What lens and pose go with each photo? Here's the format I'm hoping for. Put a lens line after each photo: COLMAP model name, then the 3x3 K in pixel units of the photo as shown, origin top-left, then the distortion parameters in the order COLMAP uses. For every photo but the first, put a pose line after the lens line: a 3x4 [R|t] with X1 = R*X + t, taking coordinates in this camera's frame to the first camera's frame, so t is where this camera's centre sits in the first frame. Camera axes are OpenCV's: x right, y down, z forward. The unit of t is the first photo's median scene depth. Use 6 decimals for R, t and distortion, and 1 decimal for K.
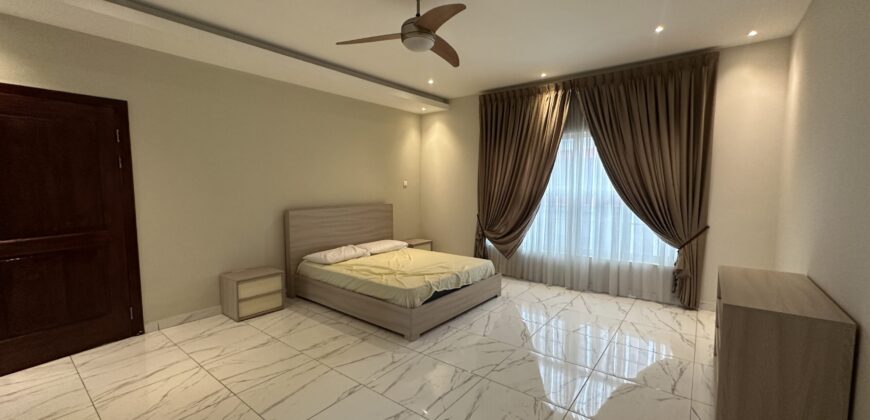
lens RADIAL K [[348.0, 0, 433.8], [0, 348.0, 210.3], [0, 0, 1]] dist [-0.002679, 0.000526]
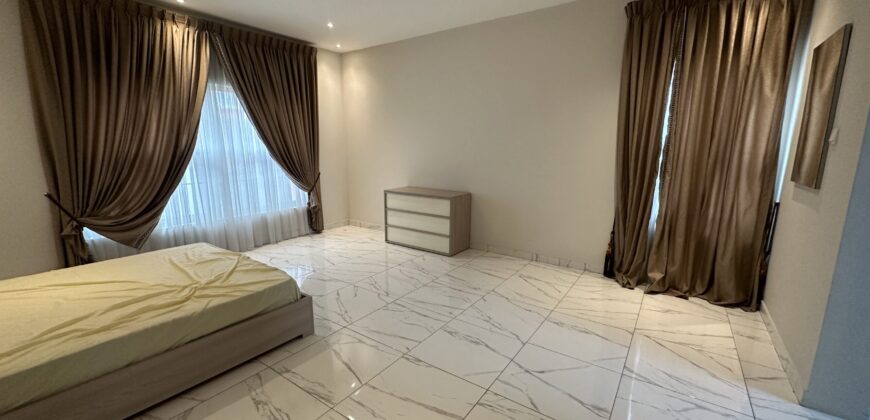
lens RADIAL K [[348.0, 0, 433.8], [0, 348.0, 210.3], [0, 0, 1]] dist [-0.002679, 0.000526]
pose [[-0.046345, -0.176749, 0.983164, -0.648925], [0.070762, 0.981168, 0.179726, -0.027194], [-0.996416, 0.077900, -0.032965, 0.562218]]
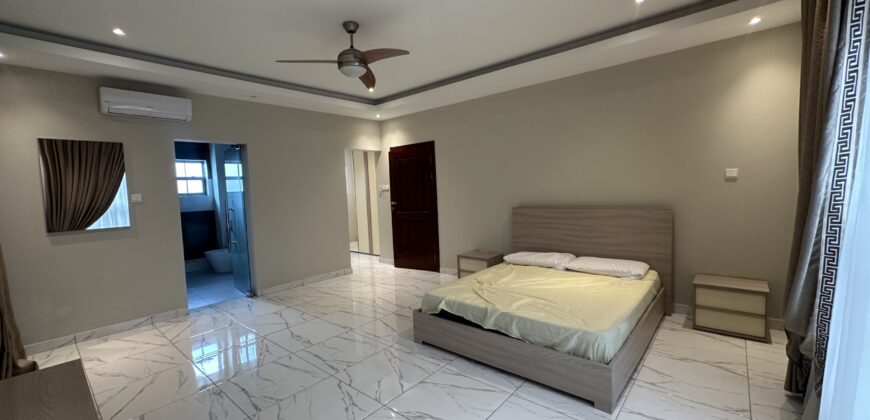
lens RADIAL K [[348.0, 0, 433.8], [0, 348.0, 210.3], [0, 0, 1]] dist [-0.002679, 0.000526]
pose [[-0.043975, 0.068938, -0.996651, 0.724679], [-0.032506, 0.996989, 0.070396, -0.063830], [0.998504, 0.035492, -0.041602, 0.846206]]
